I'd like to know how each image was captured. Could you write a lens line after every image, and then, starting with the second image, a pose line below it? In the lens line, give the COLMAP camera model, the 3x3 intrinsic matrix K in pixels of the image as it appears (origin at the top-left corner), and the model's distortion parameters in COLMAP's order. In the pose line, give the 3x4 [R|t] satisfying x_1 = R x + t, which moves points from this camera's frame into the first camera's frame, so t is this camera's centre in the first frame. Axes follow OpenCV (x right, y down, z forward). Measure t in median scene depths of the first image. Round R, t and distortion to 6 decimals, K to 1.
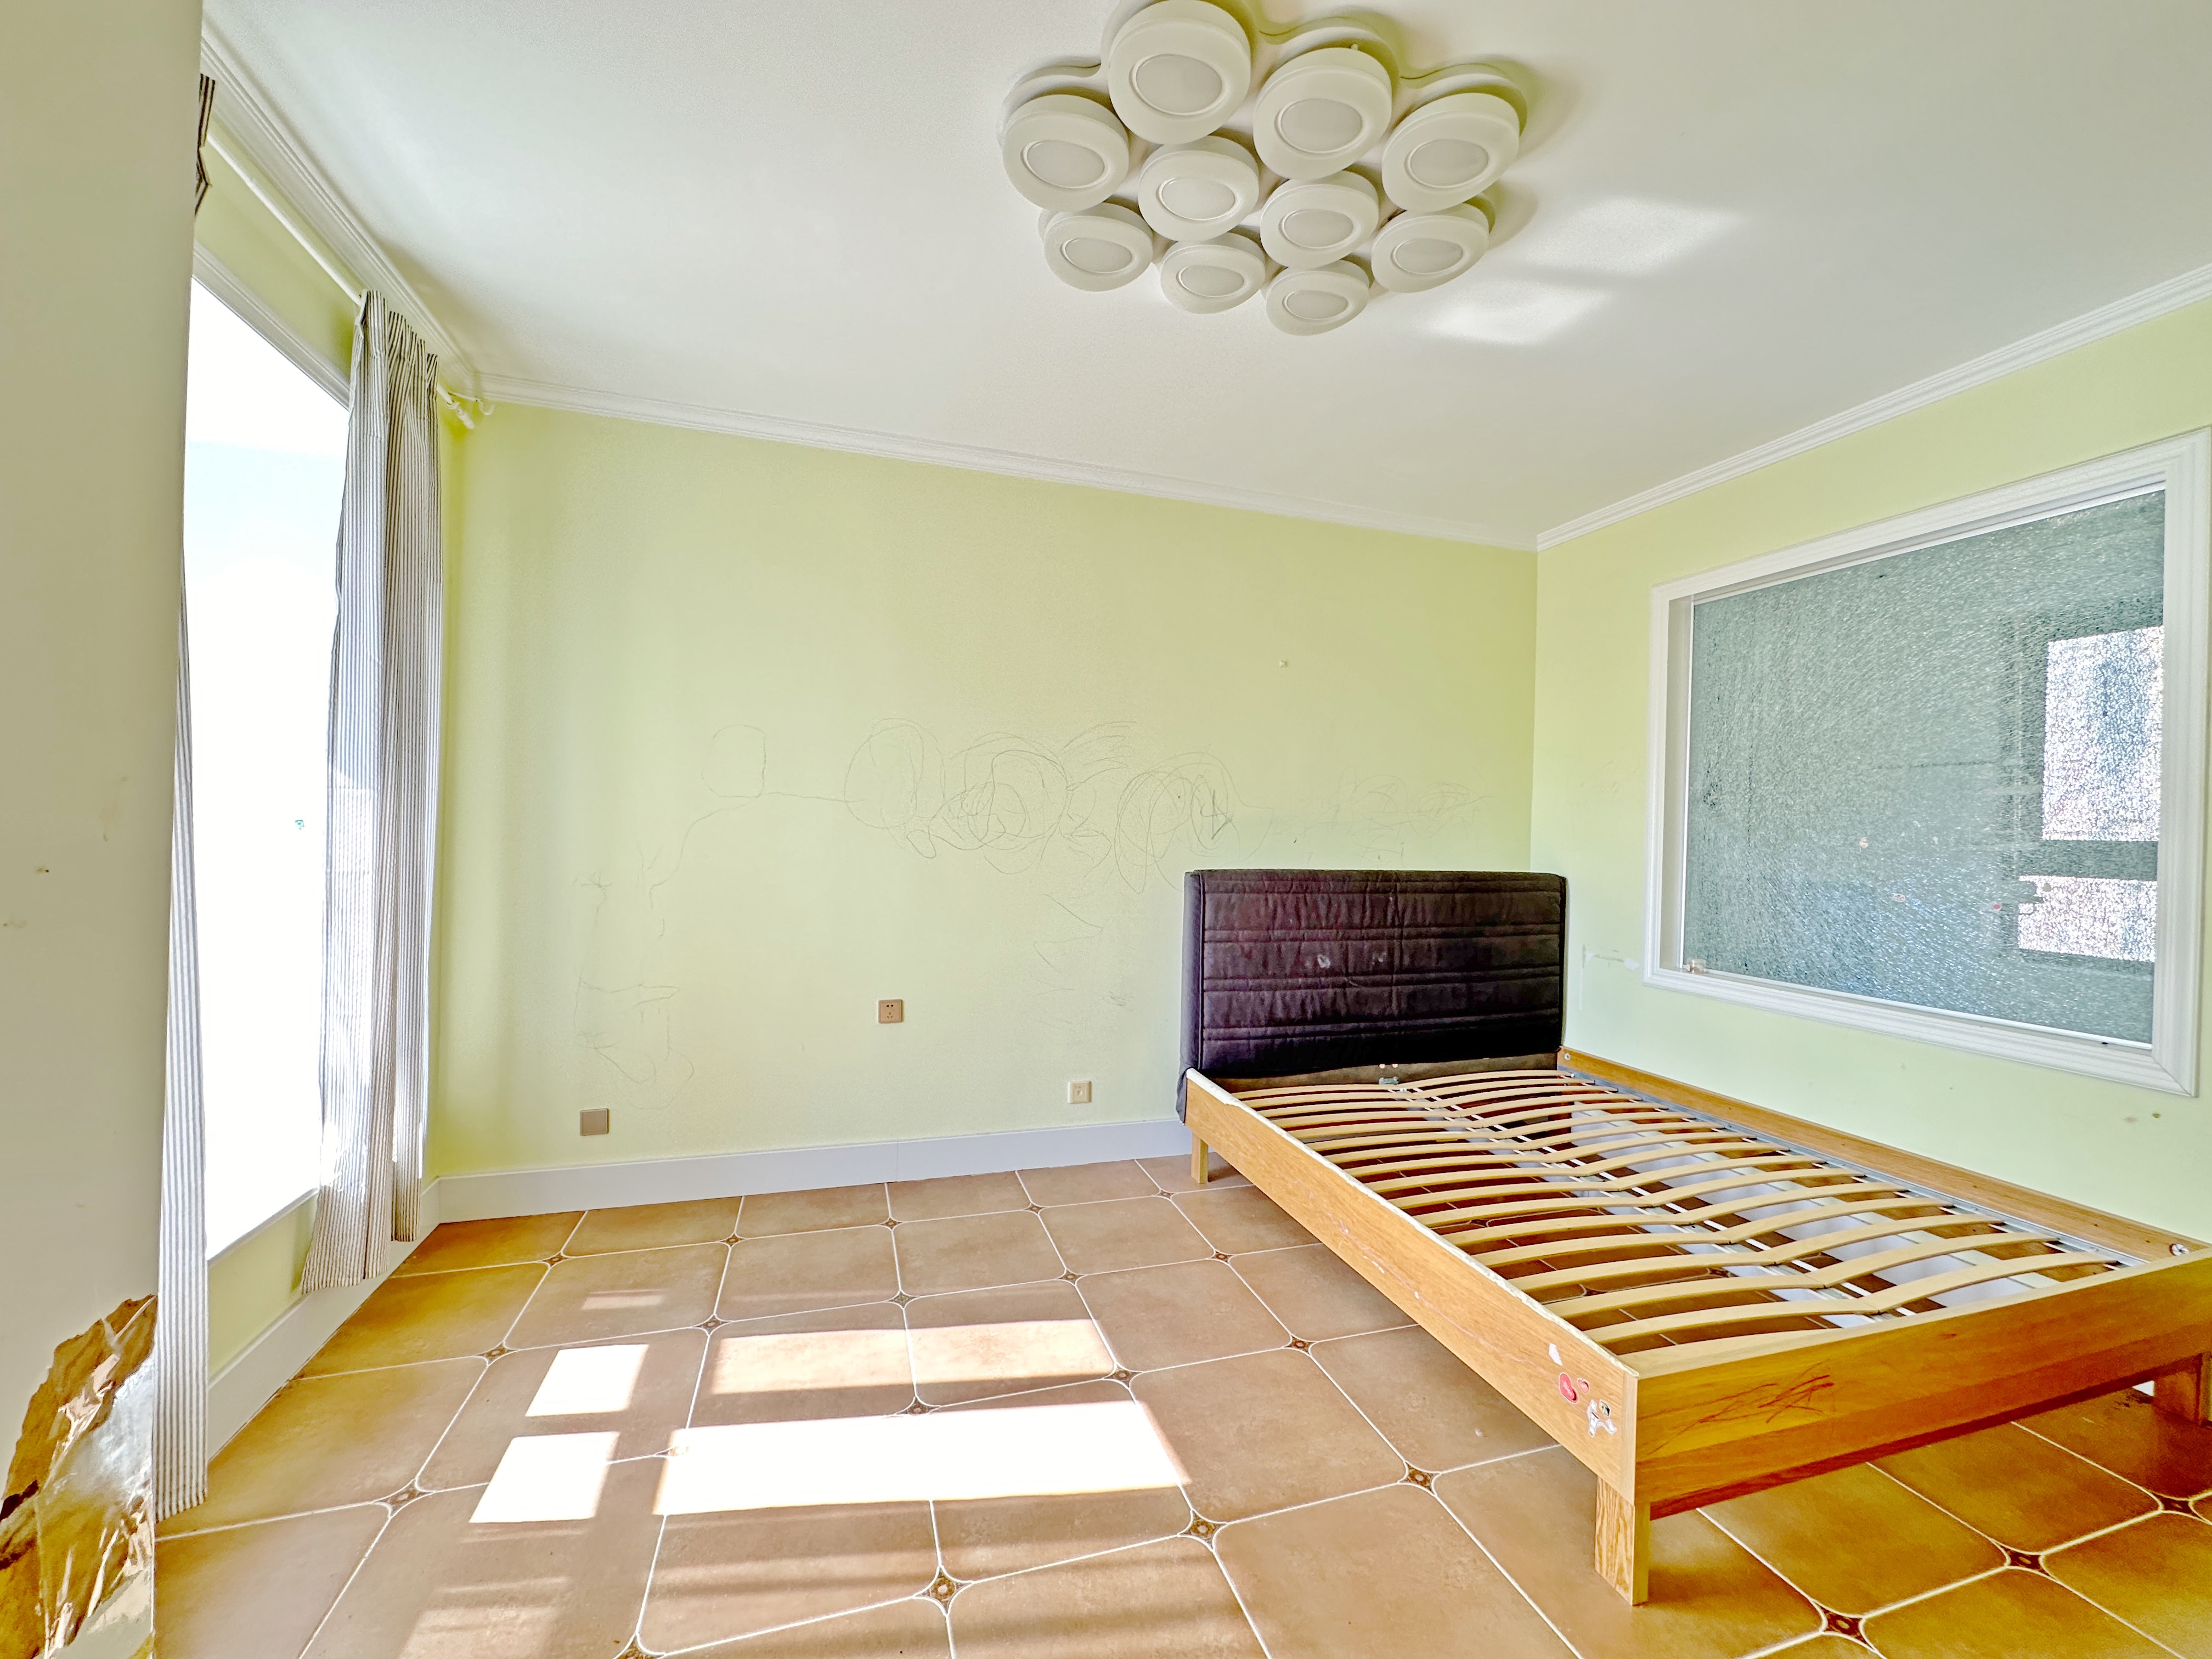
lens RADIAL K [[878.4, 0, 1110.8], [0, 878.4, 831.4], [0, 0, 1]] dist [-0.001165, 0.000838]
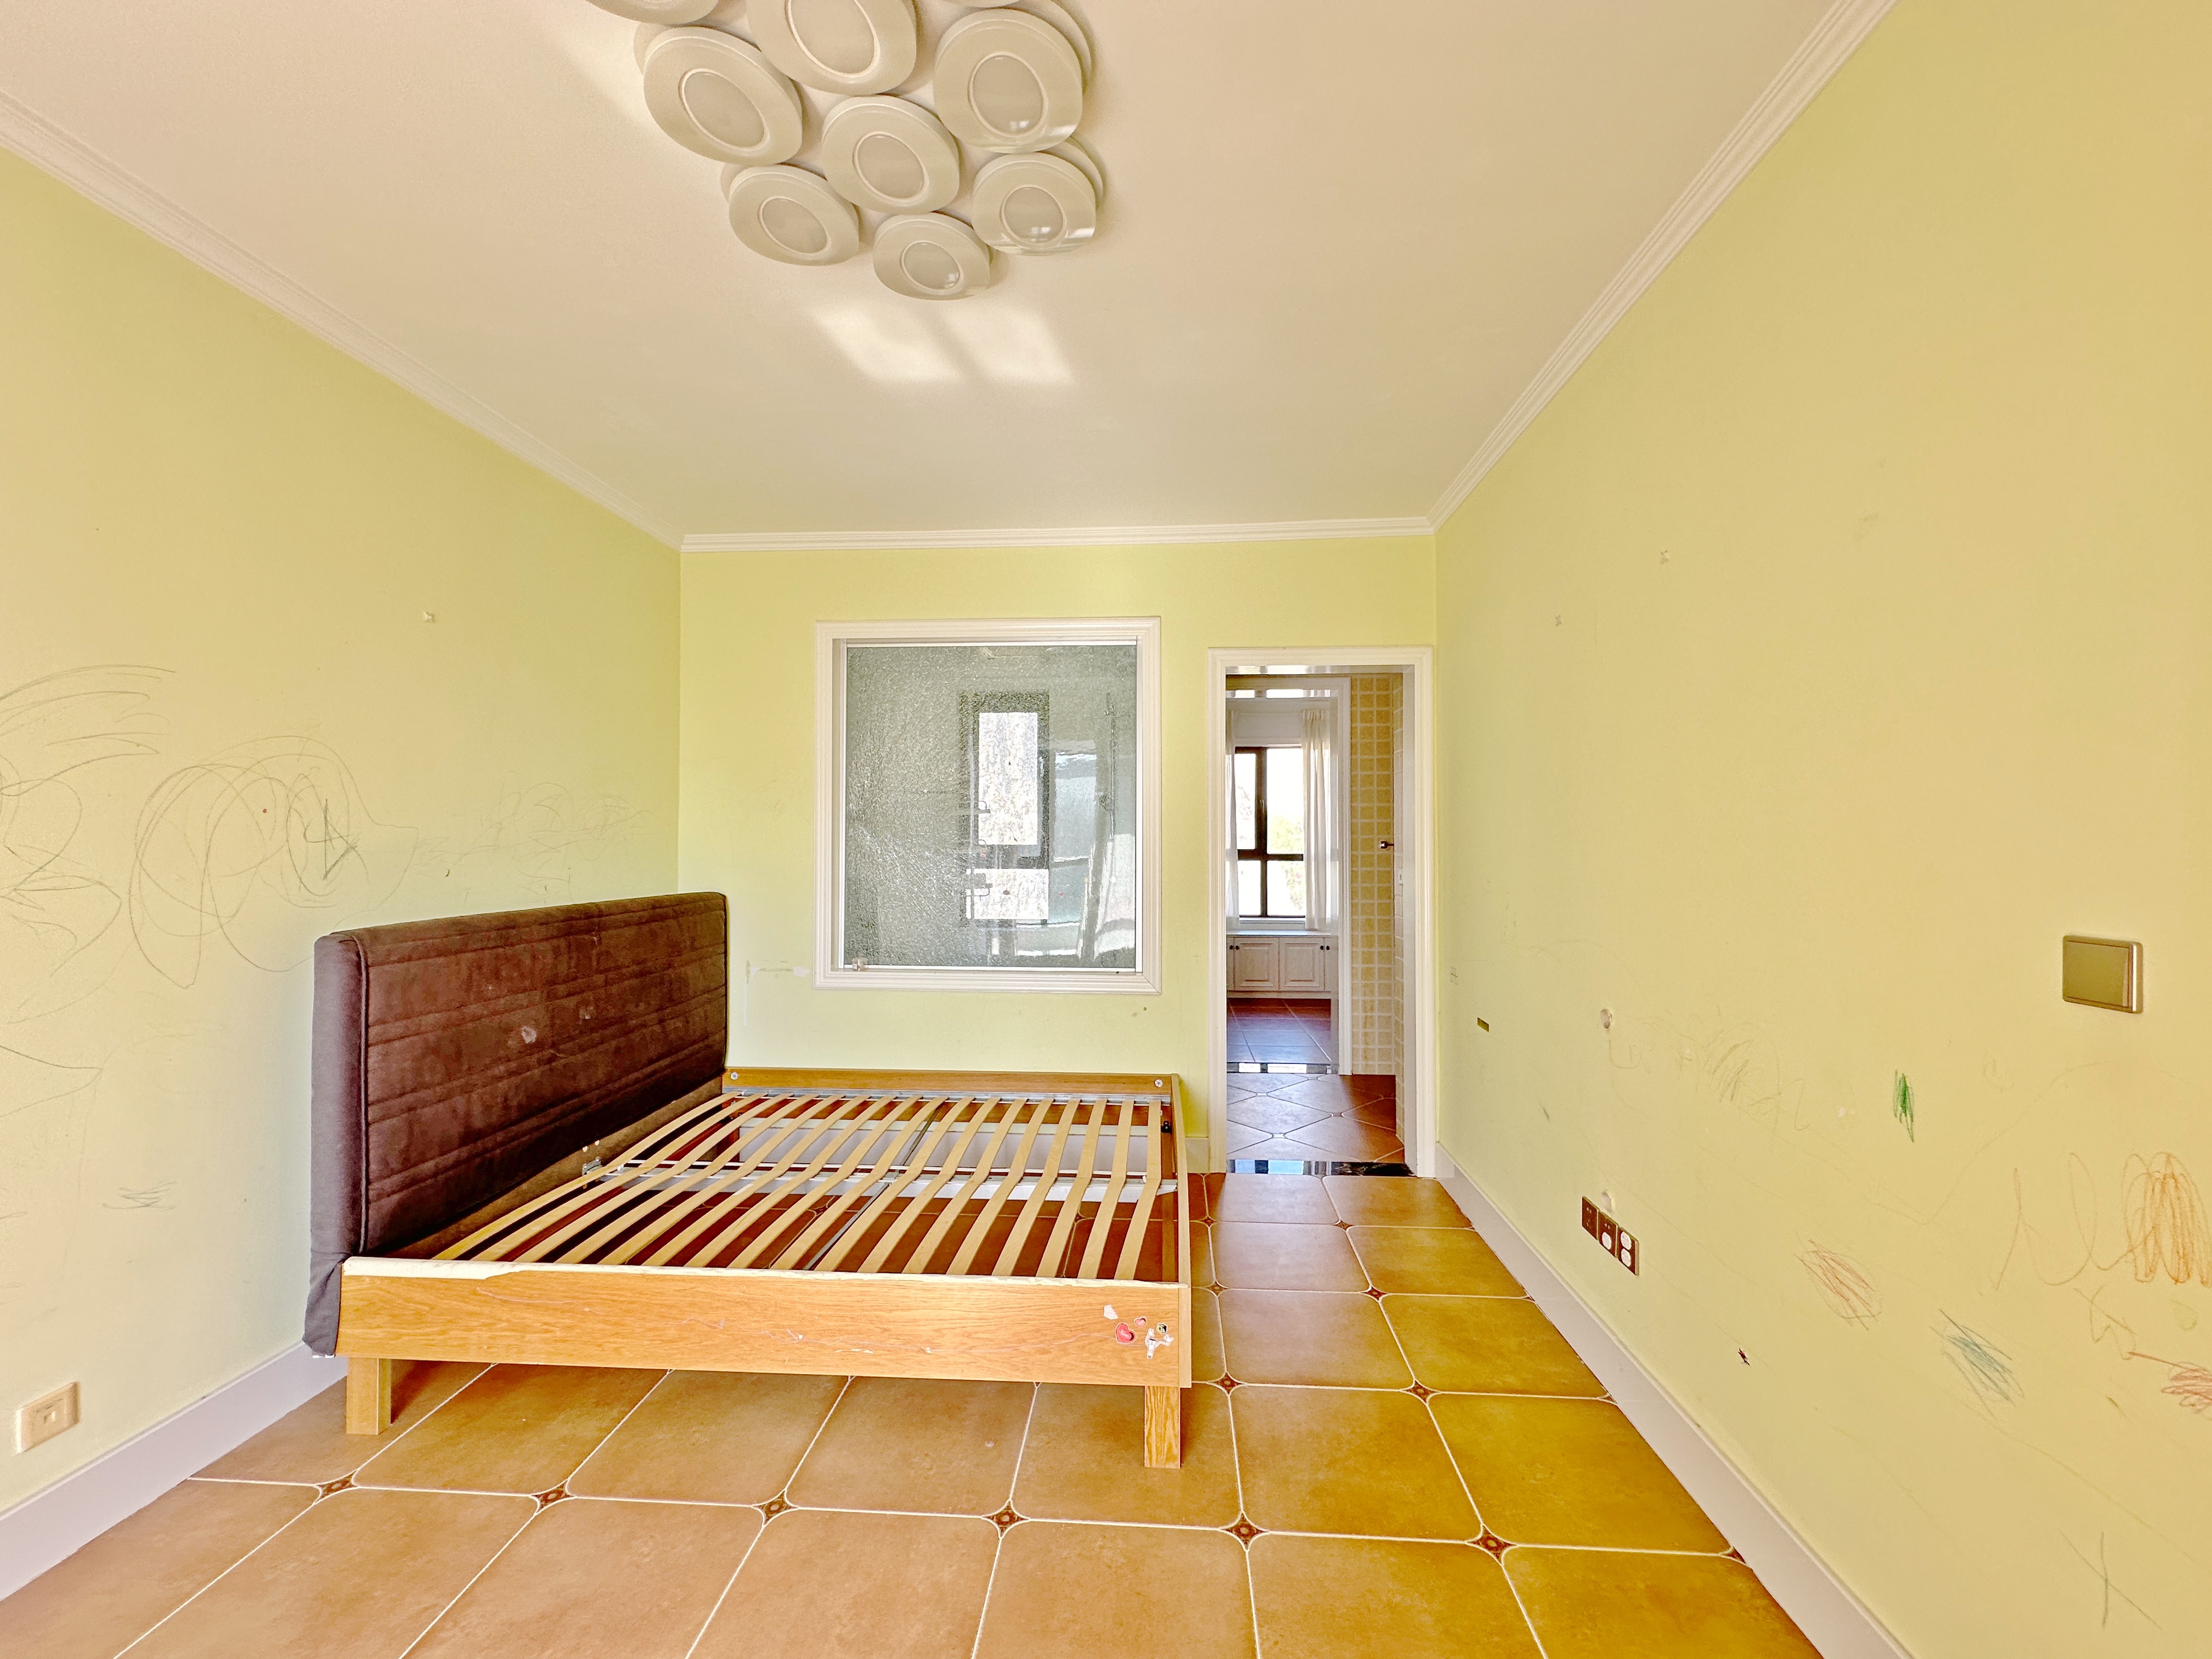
lens RADIAL K [[878.4, 0, 1110.8], [0, 878.4, 831.4], [0, 0, 1]] dist [-0.001165, 0.000838]
pose [[0.363031, -0.011079, 0.931711, -0.269908], [0.011844, 0.999903, 0.007275, -0.023287], [-0.931702, 0.008394, 0.363127, 0.271833]]
